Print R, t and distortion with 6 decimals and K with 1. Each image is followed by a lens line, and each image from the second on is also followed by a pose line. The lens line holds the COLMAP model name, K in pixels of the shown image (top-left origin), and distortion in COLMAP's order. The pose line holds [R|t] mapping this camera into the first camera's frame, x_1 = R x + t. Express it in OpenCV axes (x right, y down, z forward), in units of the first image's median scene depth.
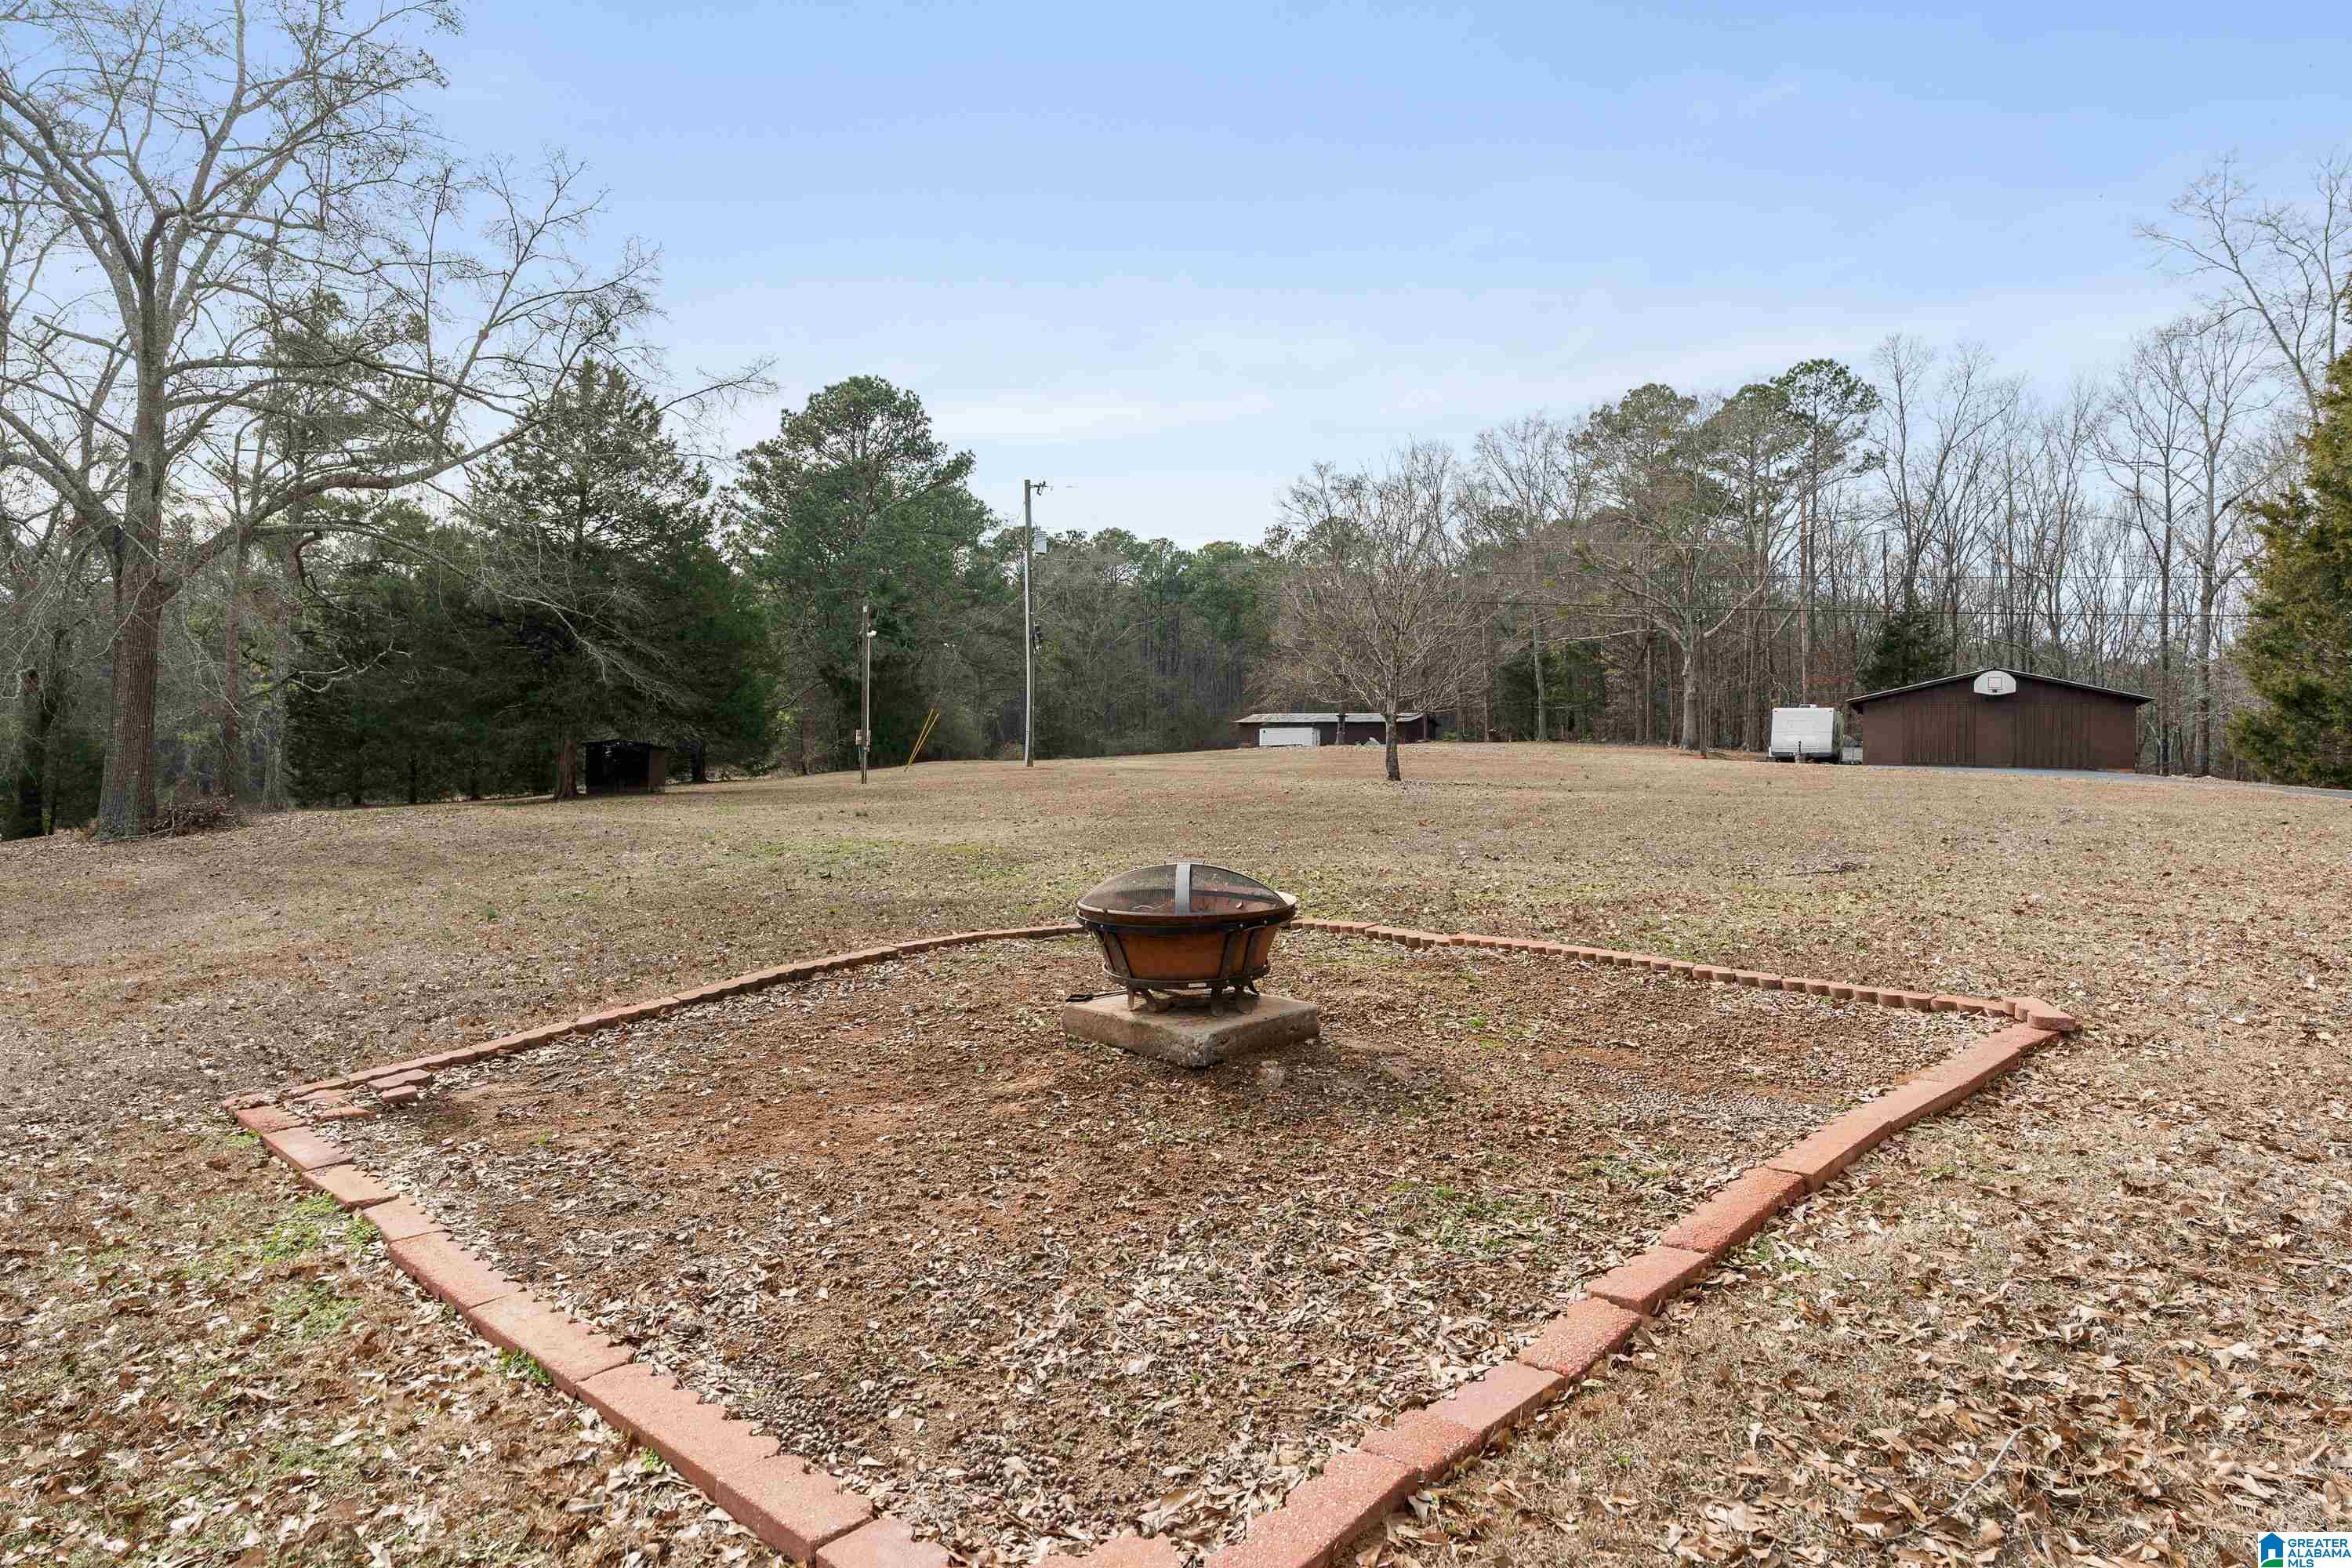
lens RADIAL K [[1311.3, 0, 1175.0], [0, 1311.3, 751.6], [0, 0, 1]] dist [-0.002211, 0.001228]
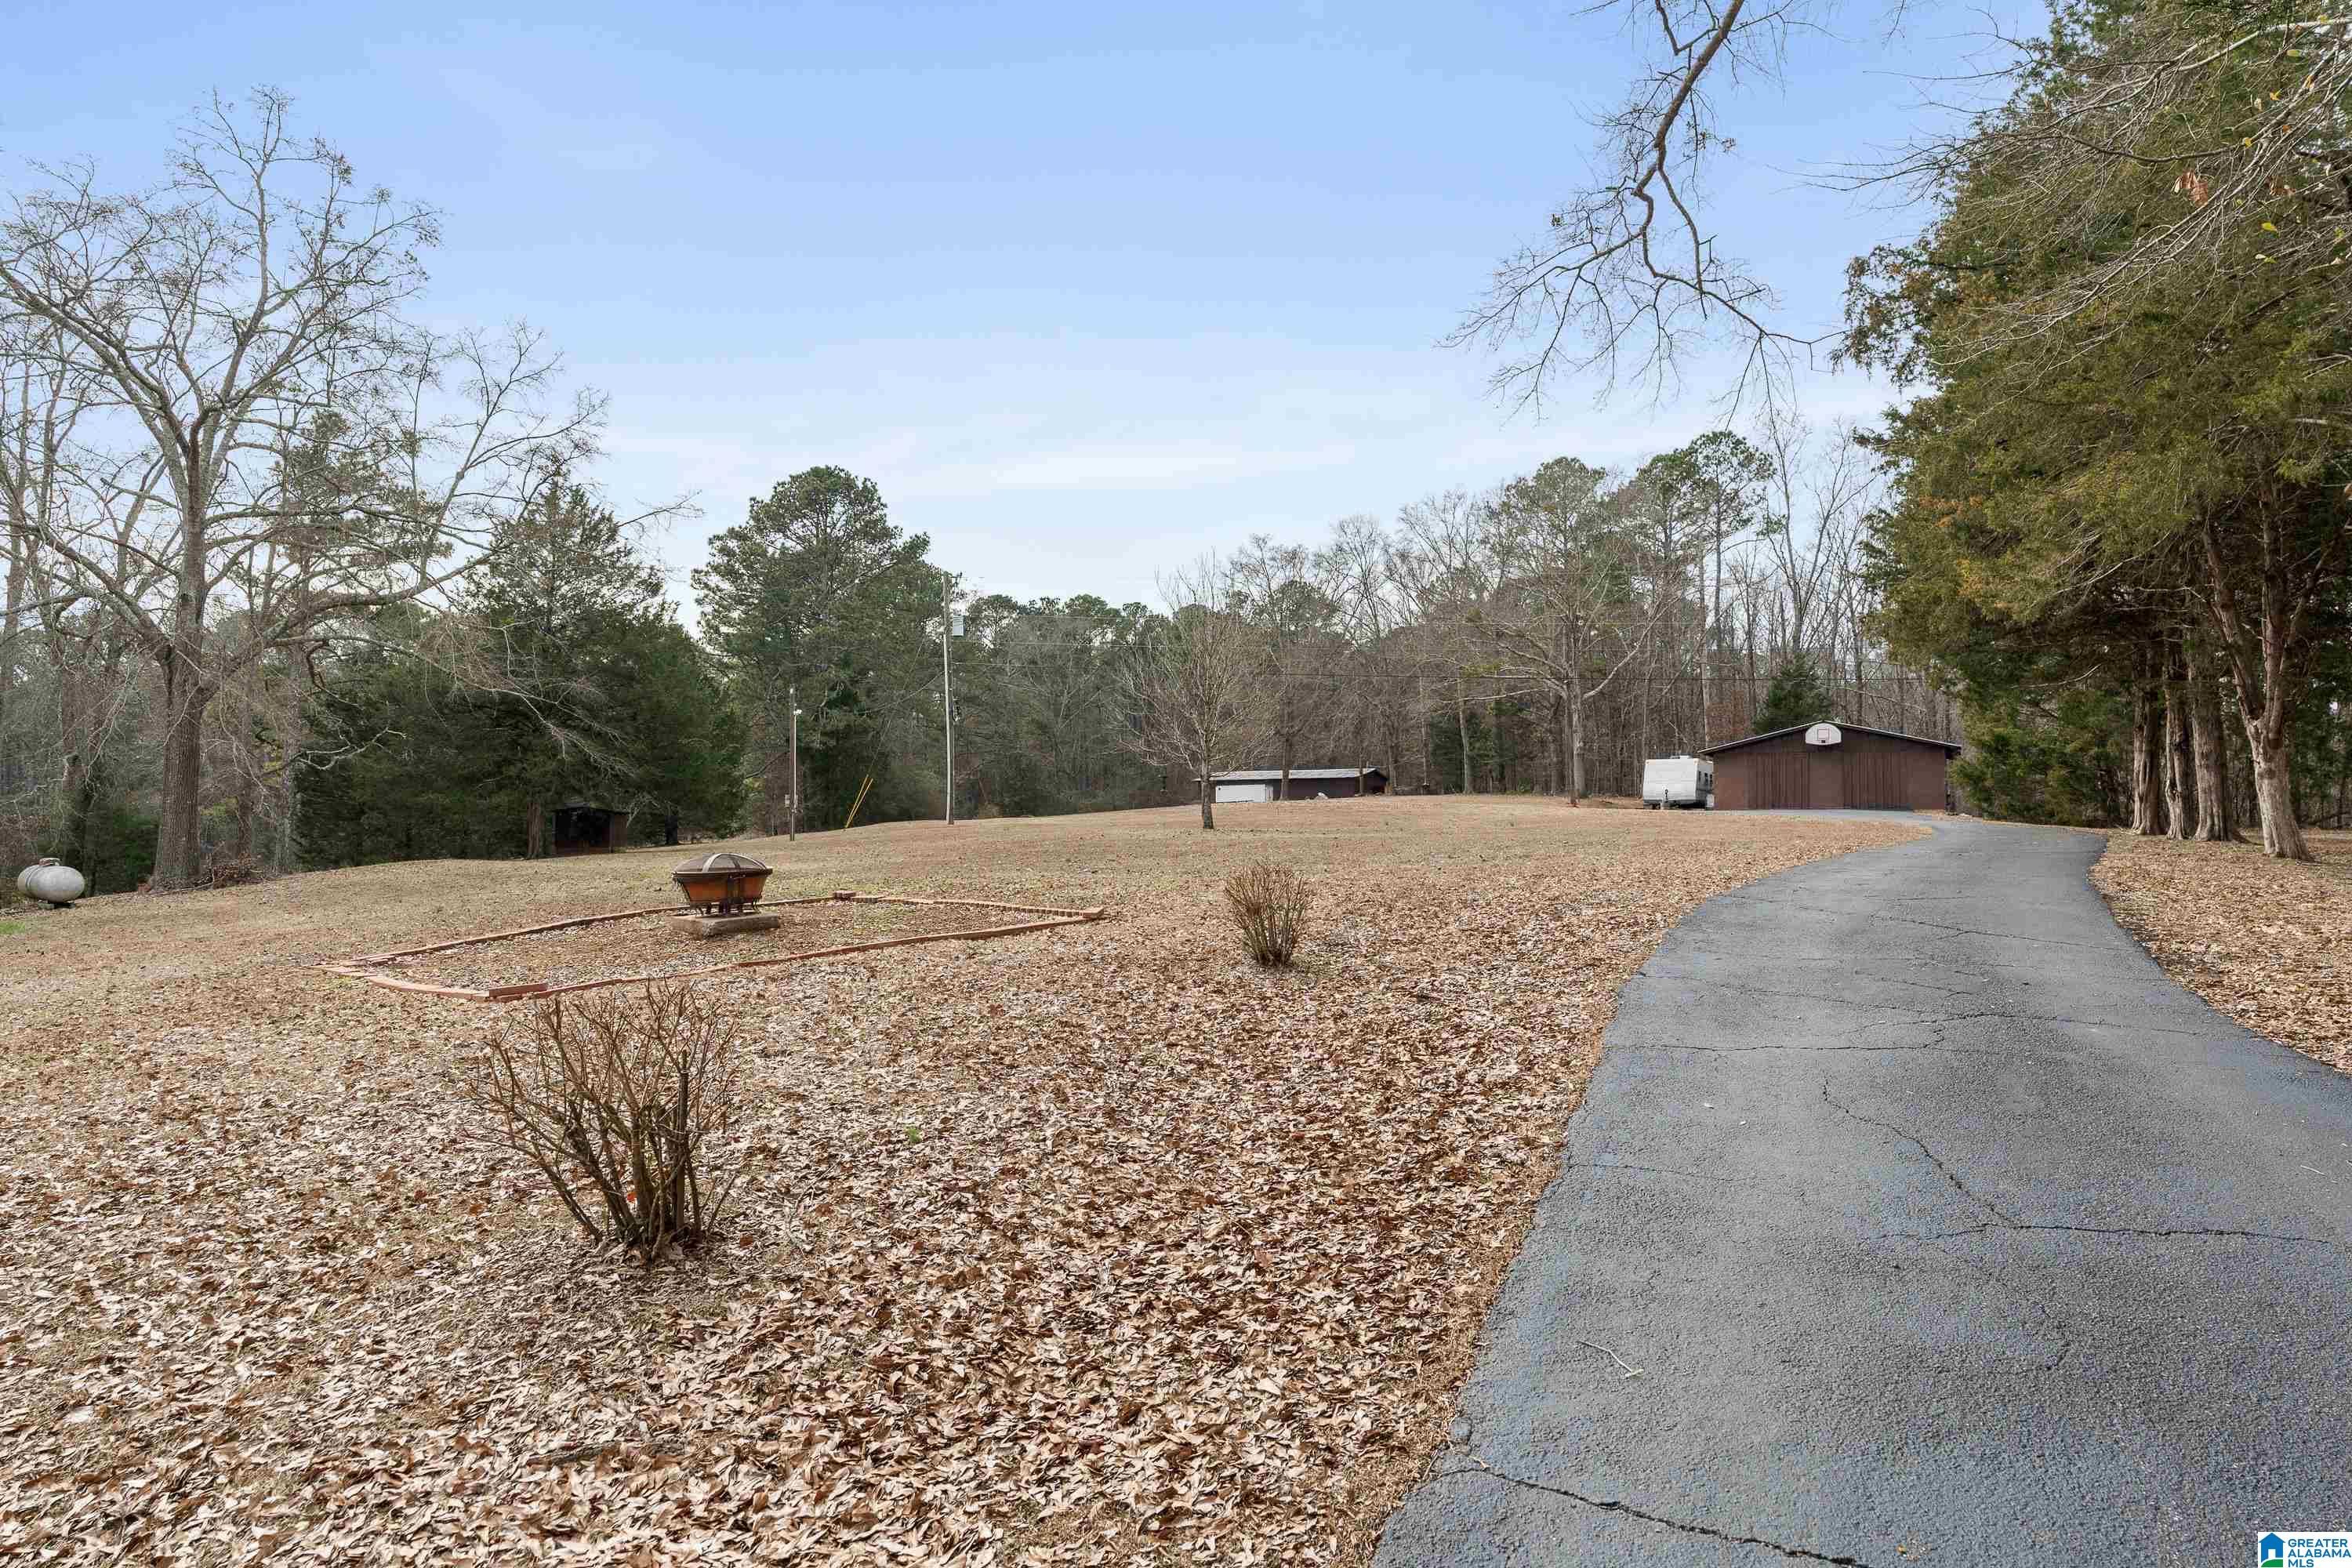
lens RADIAL K [[1334.0, 0, 1176.0], [0, 1334.0, 784.0], [0, 0, 1]] dist [0.000996, -0.001411]
pose [[0.999813, -0.017731, -0.007705, 0.056367], [0.017576, 0.999650, -0.019751, 0.001767], [0.008053, 0.019611, 0.999775, -0.090789]]
